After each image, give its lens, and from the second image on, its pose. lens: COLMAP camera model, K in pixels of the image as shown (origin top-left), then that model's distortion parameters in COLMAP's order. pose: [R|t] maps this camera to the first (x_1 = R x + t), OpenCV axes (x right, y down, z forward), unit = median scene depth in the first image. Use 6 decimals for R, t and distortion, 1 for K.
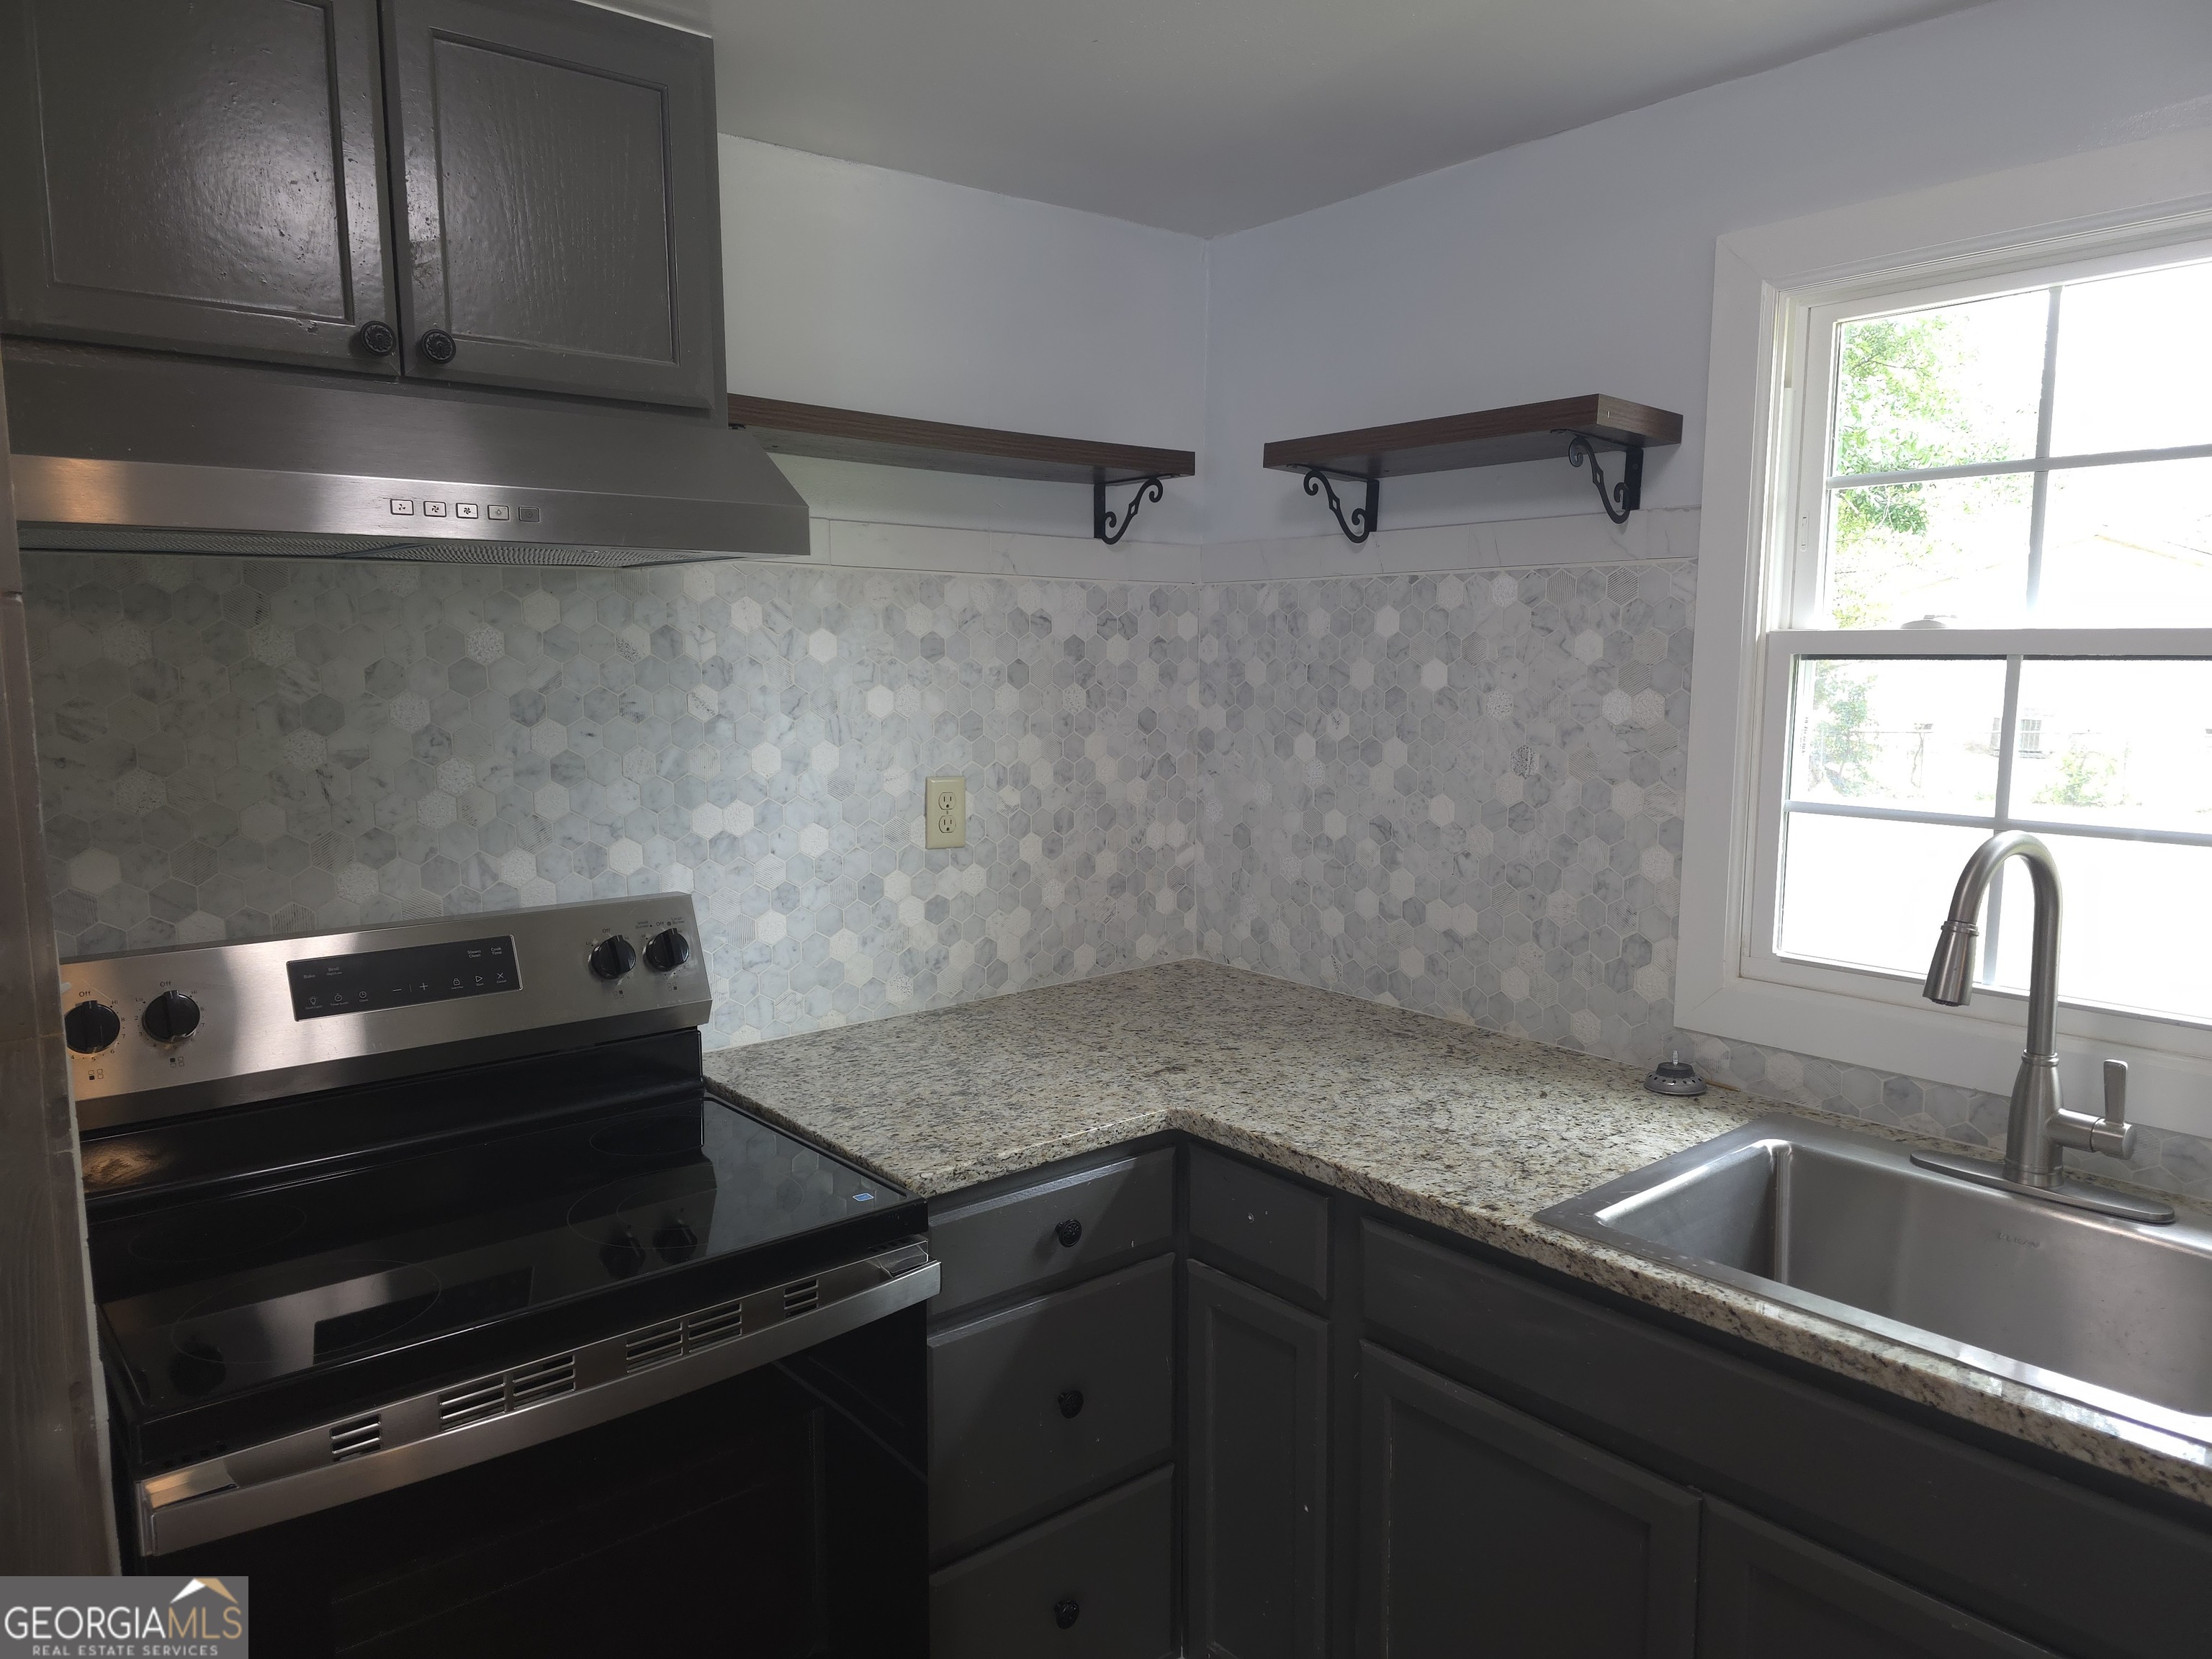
lens RADIAL K [[1498.8, 0, 1104.1], [0, 1498.8, 836.3], [0, 0, 1]] dist [0.027622, -0.001546]
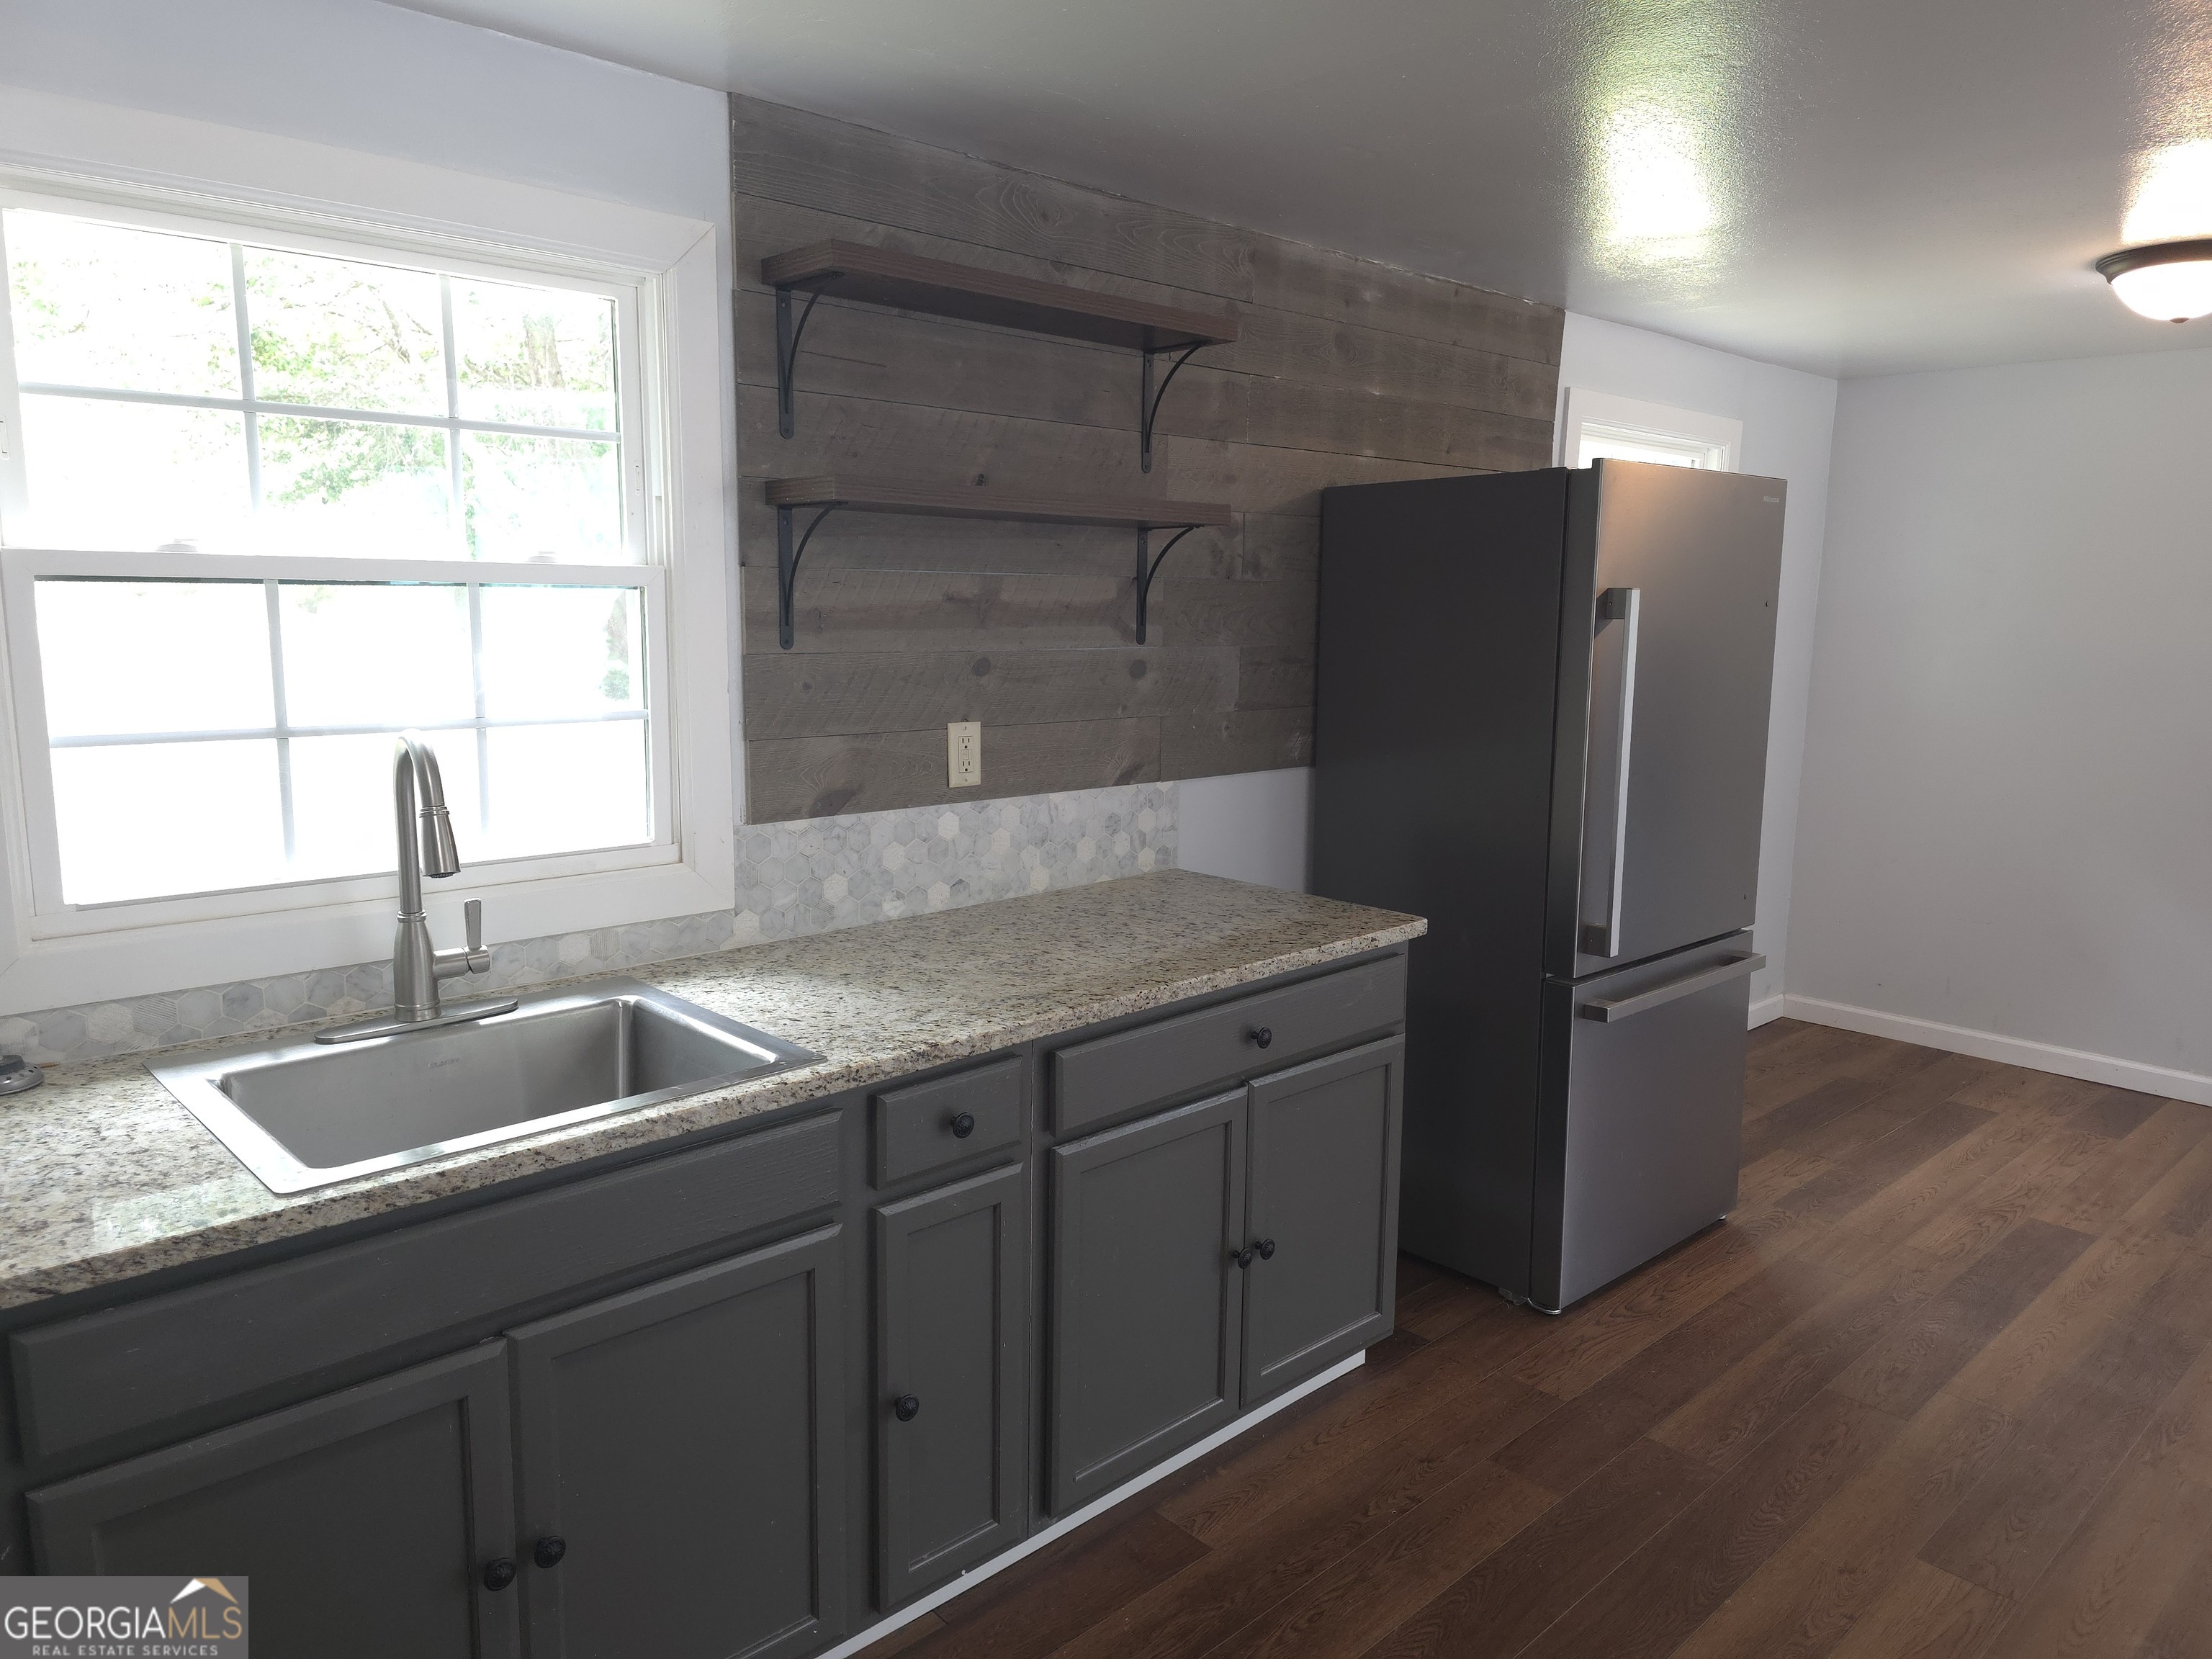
lens RADIAL K [[1498.8, 0, 1104.2], [0, 1498.8, 822.3], [0, 0, 1]] dist [0.027622, -0.001546]
pose [[-0.076519, -0.148421, 0.985959, -0.576257], [0.108398, 0.981759, 0.156202, -0.053247], [-0.991158, 0.118829, -0.059034, 0.490838]]
